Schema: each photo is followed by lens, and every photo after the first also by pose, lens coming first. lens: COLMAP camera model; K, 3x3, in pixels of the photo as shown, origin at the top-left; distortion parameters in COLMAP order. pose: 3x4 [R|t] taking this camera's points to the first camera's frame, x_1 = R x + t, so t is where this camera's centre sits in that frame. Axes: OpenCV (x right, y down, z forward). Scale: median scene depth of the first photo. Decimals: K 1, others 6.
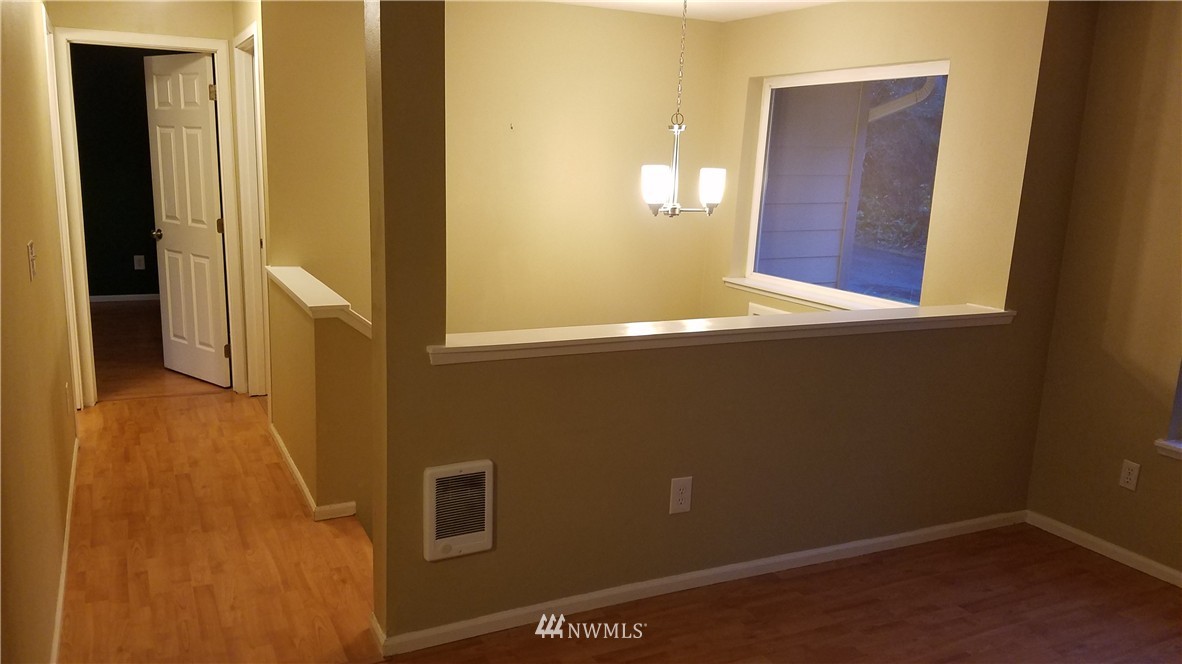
lens RADIAL K [[929.7, 0, 591.6], [0, 929.7, 337.3], [0, 0, 1]] dist [0.109744, -0.115230]
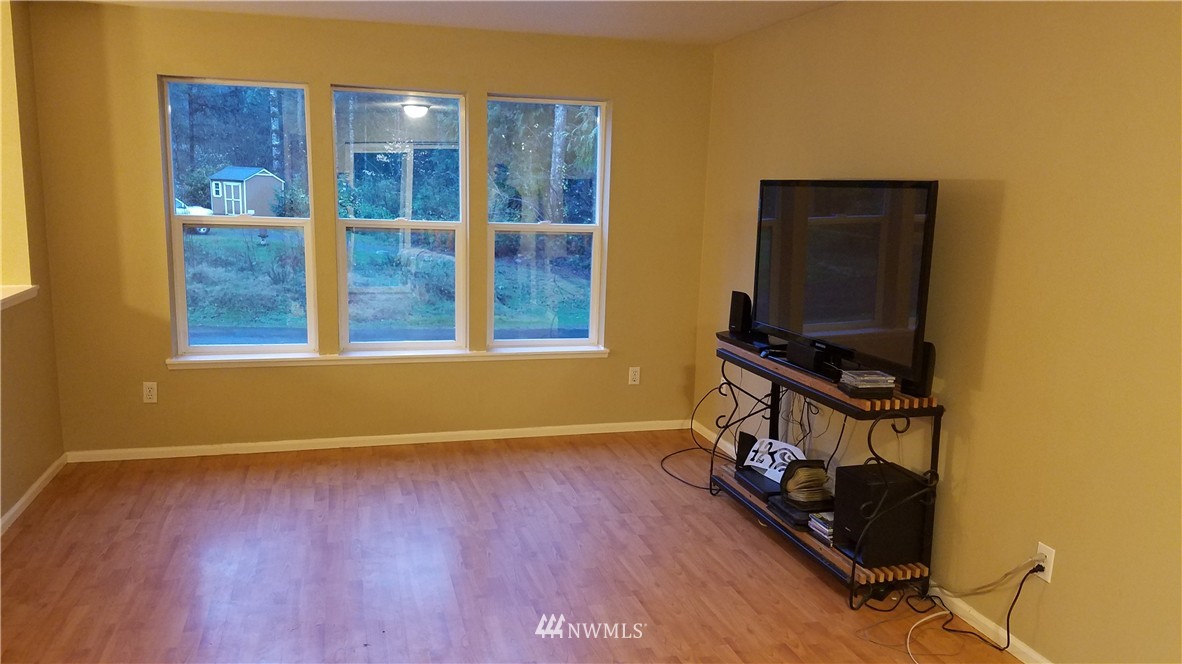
lens RADIAL K [[929.7, 0, 590.5], [0, 929.7, 331.5], [0, 0, 1]] dist [0.109744, -0.115230]
pose [[0.210107, -0.192168, 0.958607, -0.572896], [0.177818, 0.971650, 0.155809, -0.036088], [-0.961372, 0.137721, 0.238321, 0.083529]]
